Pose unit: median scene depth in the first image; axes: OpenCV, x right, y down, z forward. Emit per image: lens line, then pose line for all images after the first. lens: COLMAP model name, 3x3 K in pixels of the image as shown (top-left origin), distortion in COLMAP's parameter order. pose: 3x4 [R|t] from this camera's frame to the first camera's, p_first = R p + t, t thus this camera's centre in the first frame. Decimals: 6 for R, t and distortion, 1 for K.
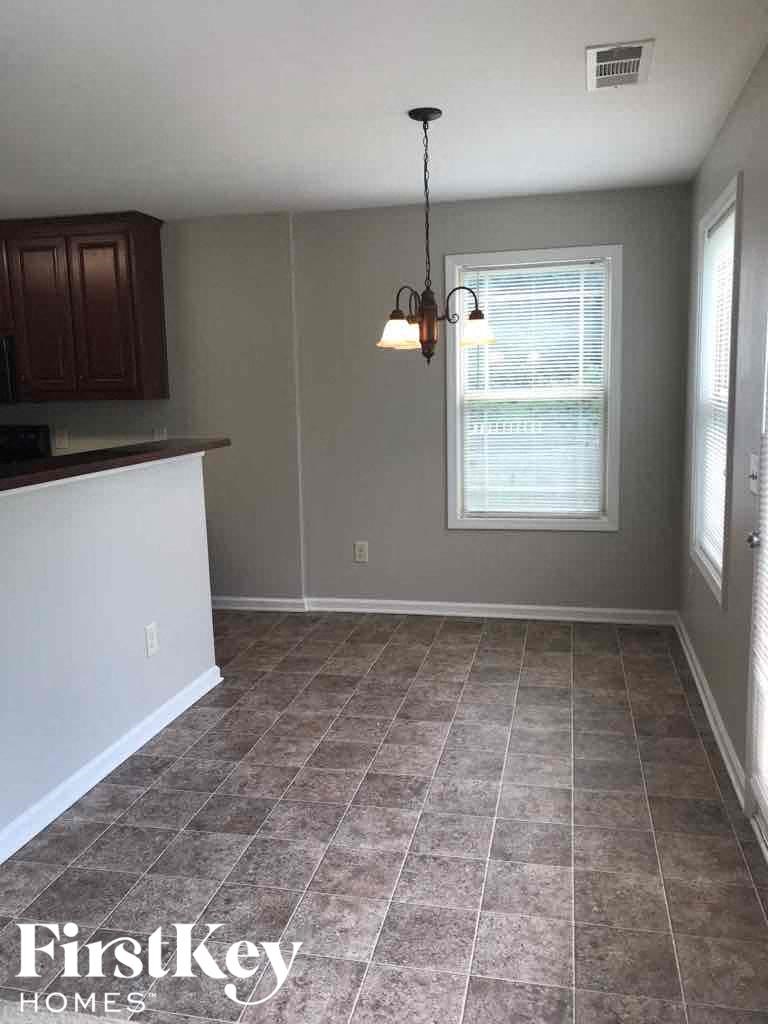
lens RADIAL K [[831.0, 0, 384.0], [0, 831.0, 512.0], [0, 0, 1]] dist [0.325283, 0.000666]
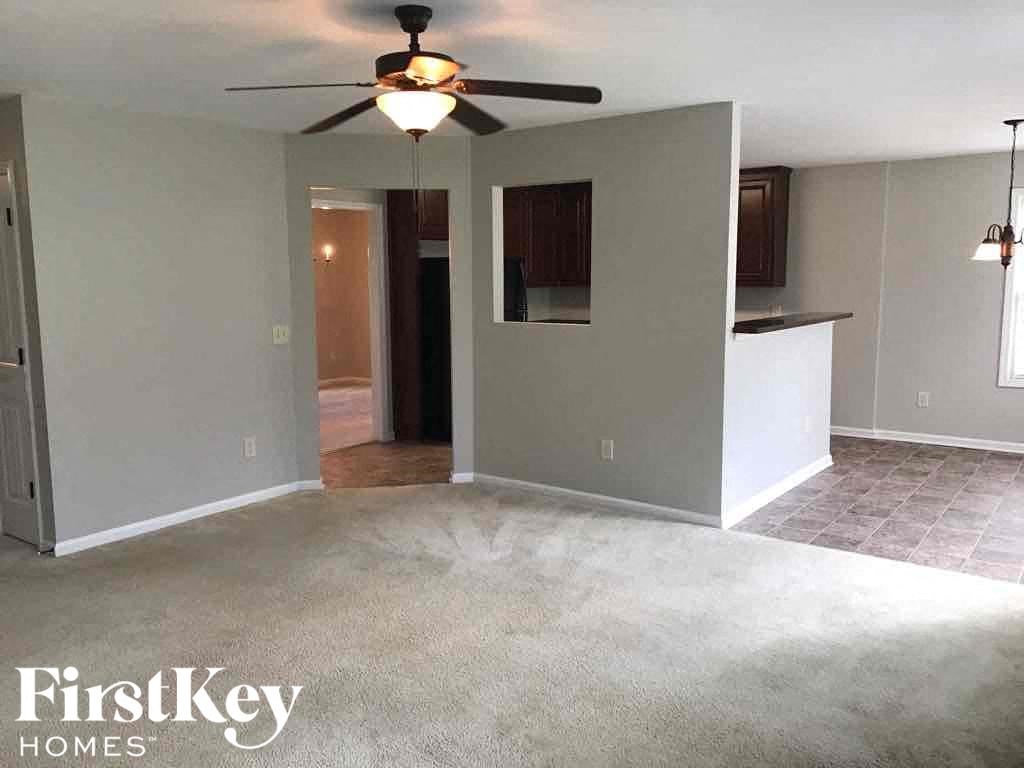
lens RADIAL K [[827.5, 0, 512.0], [0, 827.5, 384.0], [0, 0, 1]] dist [-0.098521, 0.184498]
pose [[0.916328, 0.080103, -0.392335, -0.176938], [-0.088256, 0.996094, -0.002756, 0.122420], [0.390582, 0.037151, 0.919818, -0.770582]]
